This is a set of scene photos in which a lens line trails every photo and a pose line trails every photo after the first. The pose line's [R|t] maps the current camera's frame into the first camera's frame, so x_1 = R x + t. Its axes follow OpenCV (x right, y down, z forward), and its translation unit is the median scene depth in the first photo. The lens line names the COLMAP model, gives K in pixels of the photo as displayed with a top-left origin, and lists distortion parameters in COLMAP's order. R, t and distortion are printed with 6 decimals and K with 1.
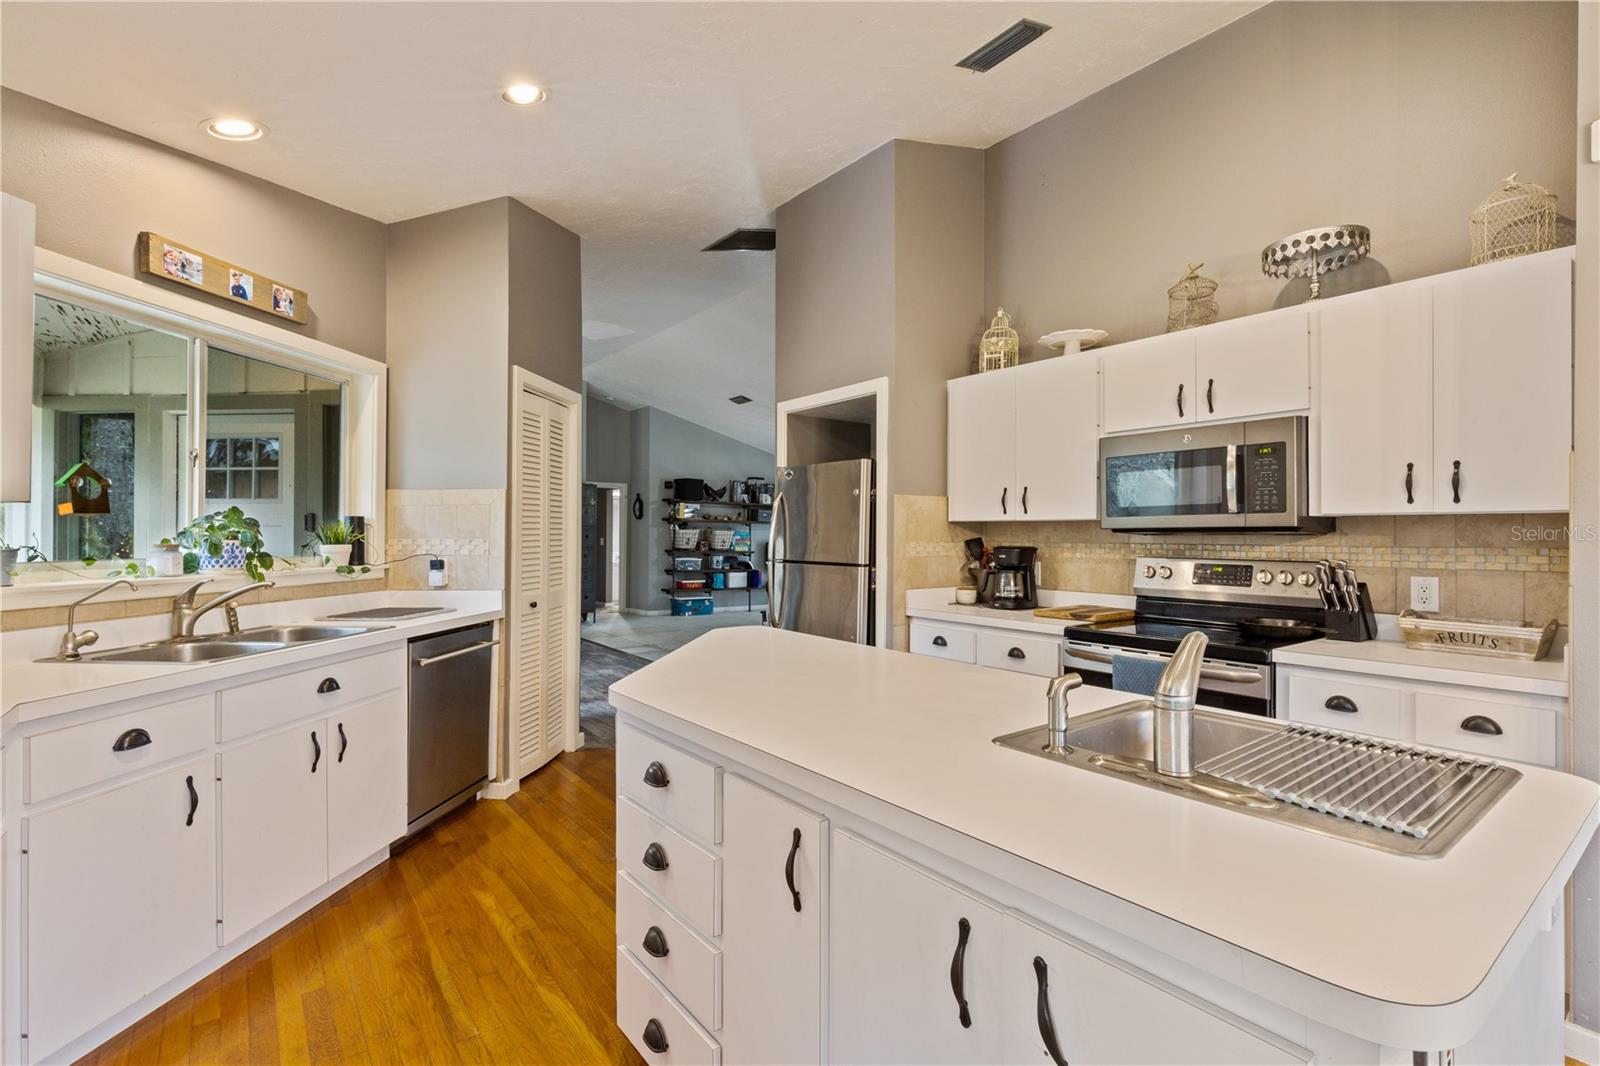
lens RADIAL K [[724.7, 0, 788.6], [0, 724.7, 529.2], [0, 0, 1]] dist [0.004657, 0.000455]
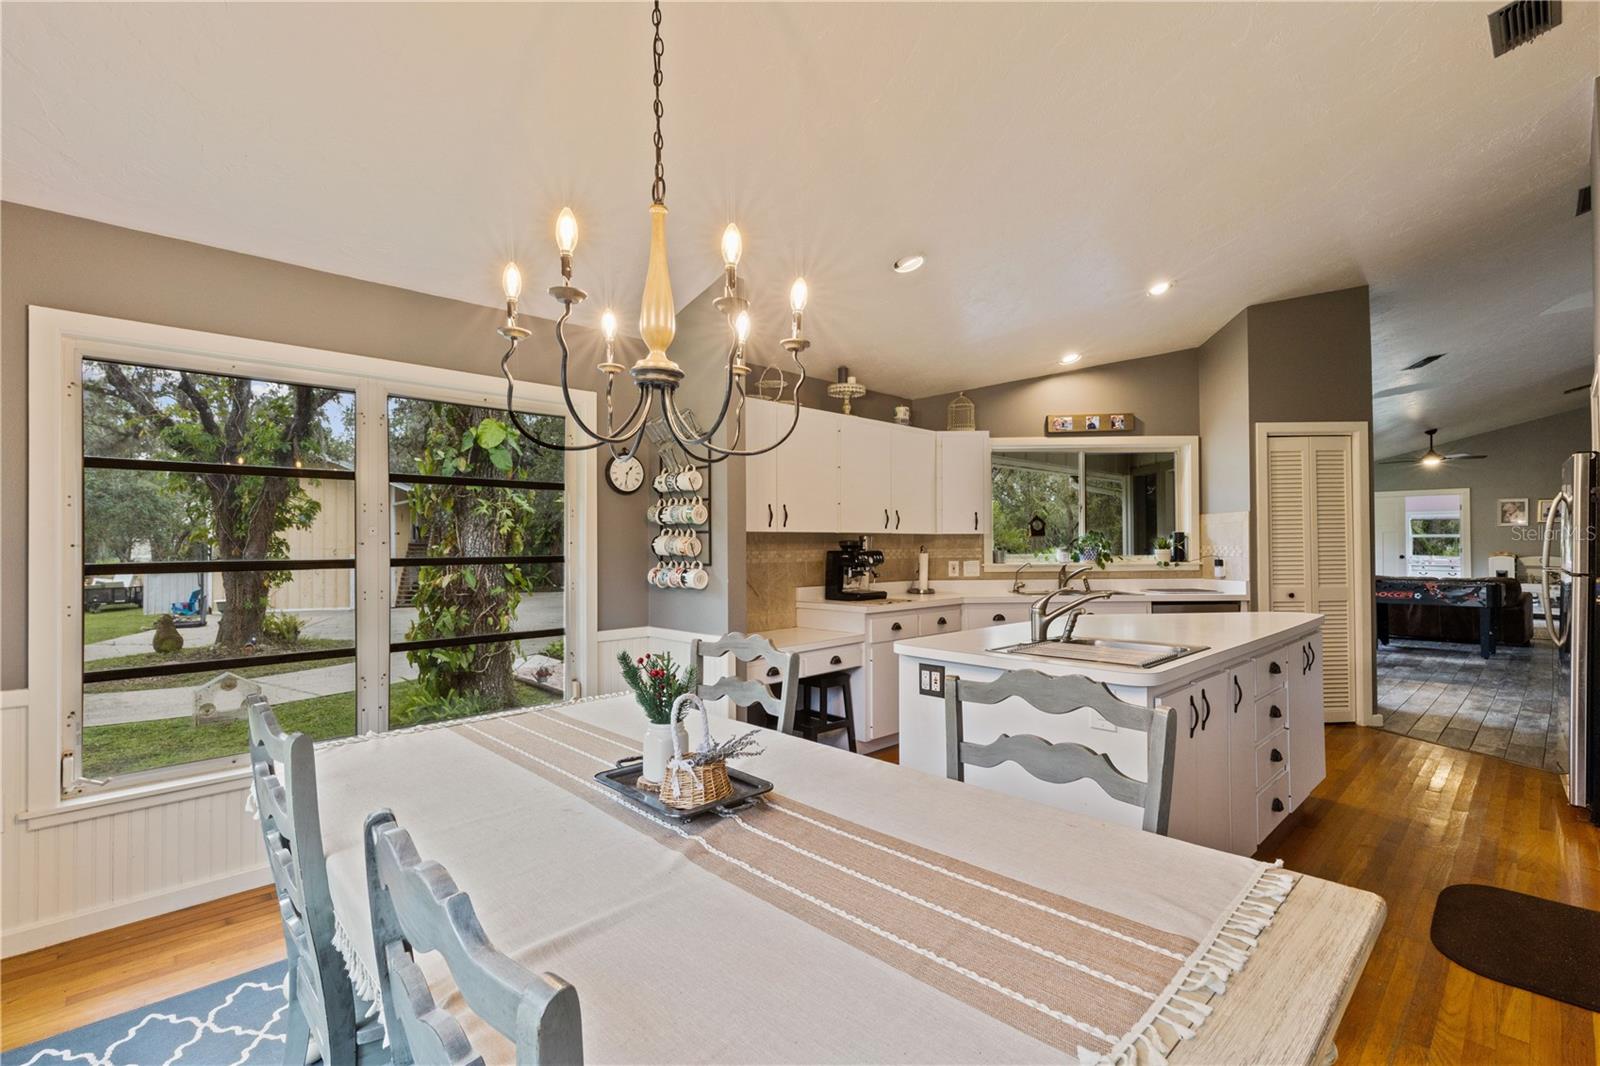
lens RADIAL K [[724.7, 0, 810.6], [0, 724.7, 538.1], [0, 0, 1]] dist [0.004657, 0.000455]
pose [[0.125449, -0.015102, -0.991985, 1.077450], [0.017611, 0.999760, -0.012993, 0.002520], [0.991944, -0.015840, 0.125685, -0.046650]]
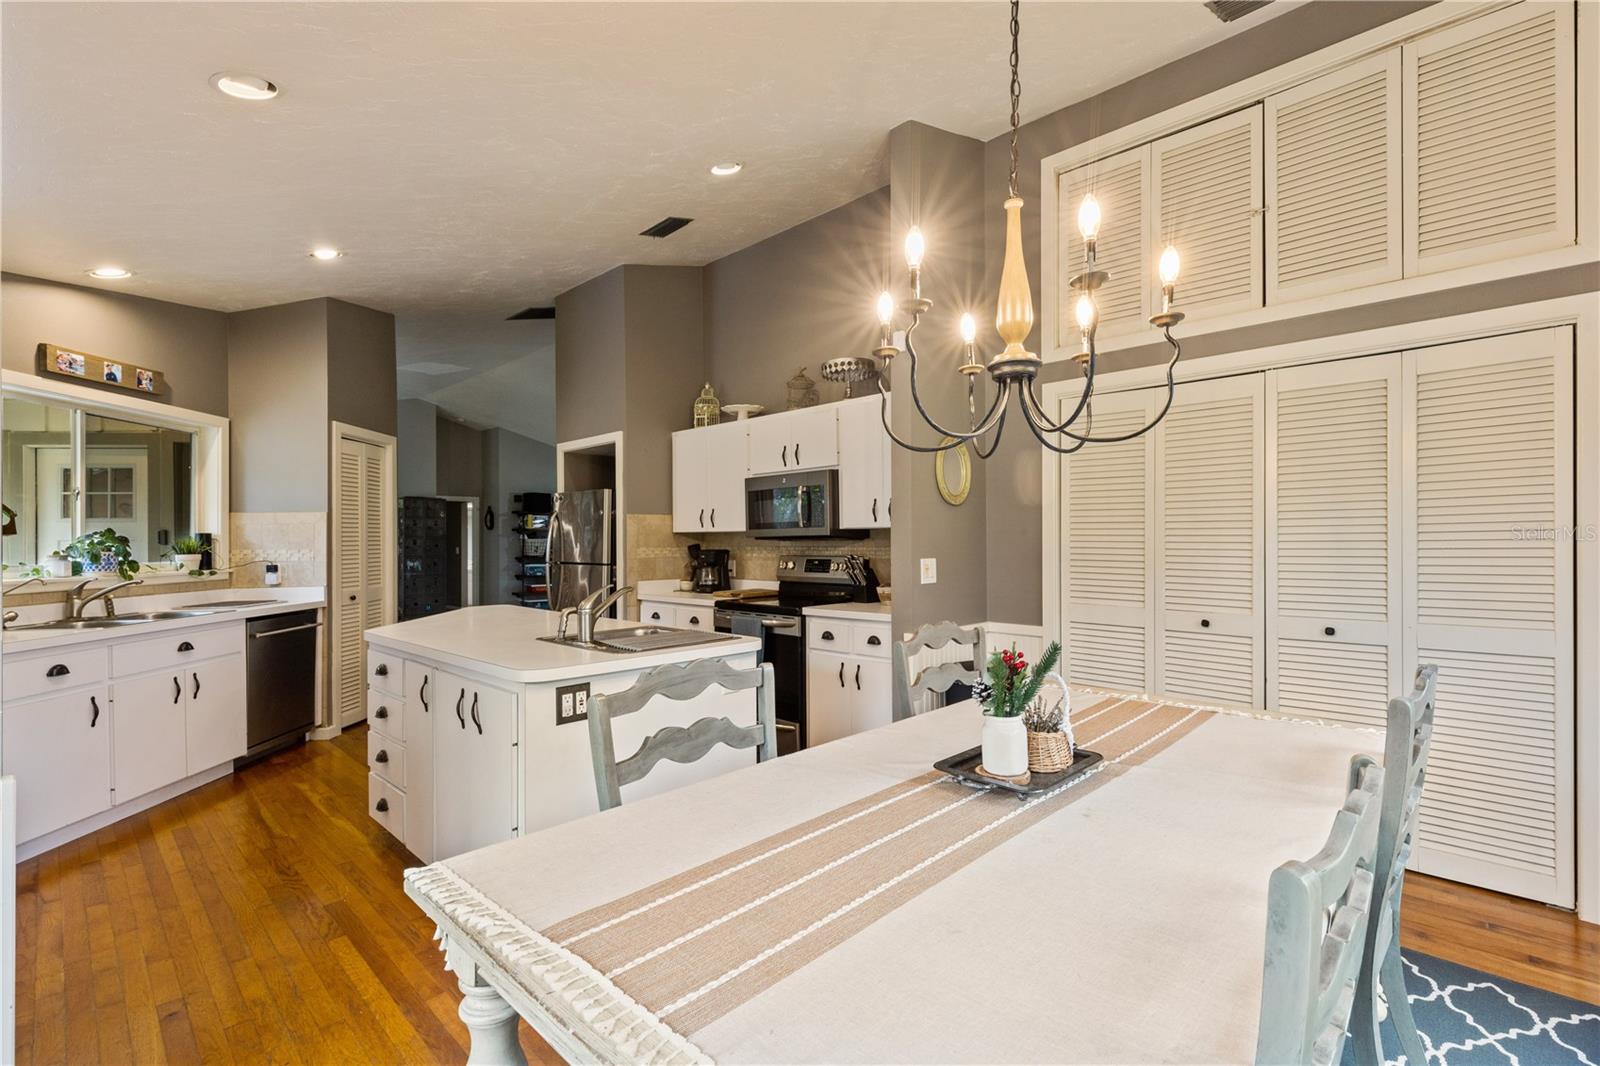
lens RADIAL K [[724.7, 0, 801.1], [0, 724.7, 535.8], [0, 0, 1]] dist [0.004657, 0.000455]
pose [[0.988573, -0.009665, 0.150431, 0.329456], [0.009578, 0.999953, 0.001303, -0.004913], [-0.150437, 0.000153, 0.988620, -0.558090]]
